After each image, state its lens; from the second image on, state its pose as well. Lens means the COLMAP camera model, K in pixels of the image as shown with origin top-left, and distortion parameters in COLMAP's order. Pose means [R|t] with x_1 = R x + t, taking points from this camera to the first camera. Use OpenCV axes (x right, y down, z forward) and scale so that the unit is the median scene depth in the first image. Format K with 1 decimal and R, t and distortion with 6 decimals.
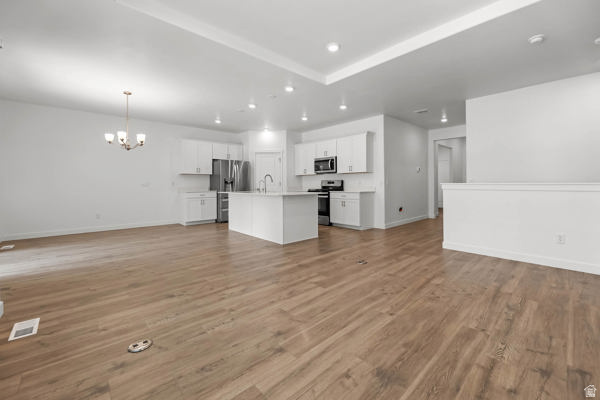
lens RADIAL K [[264.1, 0, 300.5], [0, 264.1, 186.1], [0, 0, 1]] dist [-0.001488, -0.000168]
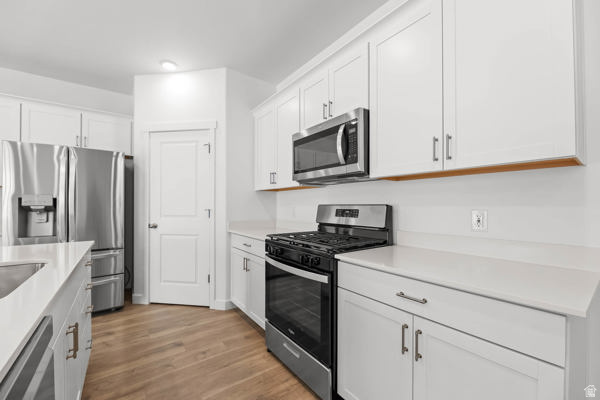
lens RADIAL K [[252.0, 0, 299.2], [0, 252.0, 202.9], [0, 0, 1]] dist [-0.001596, -0.000203]
pose [[0.994456, 0.004932, -0.105040, 0.141070], [-0.006476, 0.999876, -0.014358, -0.030559], [0.104957, 0.014959, 0.994364, 1.095633]]
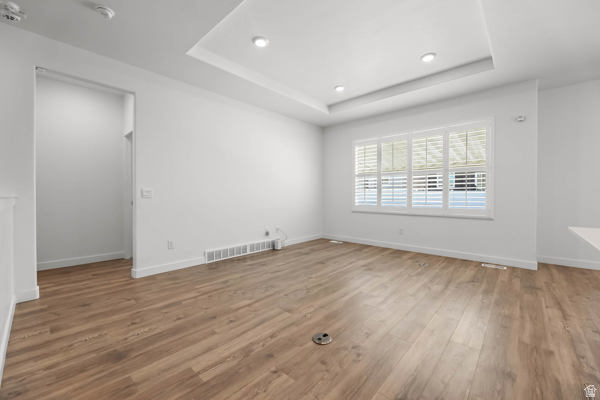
lens RADIAL K [[247.5, 0, 303.6], [0, 247.5, 198.0], [0, 0, 1]] dist [0.000152, -0.000415]
pose [[-0.995931, 0.006169, -0.089906, 0.241371], [0.004413, 0.999796, 0.019716, -0.010241], [0.090010, 0.019239, -0.995755, 1.159511]]
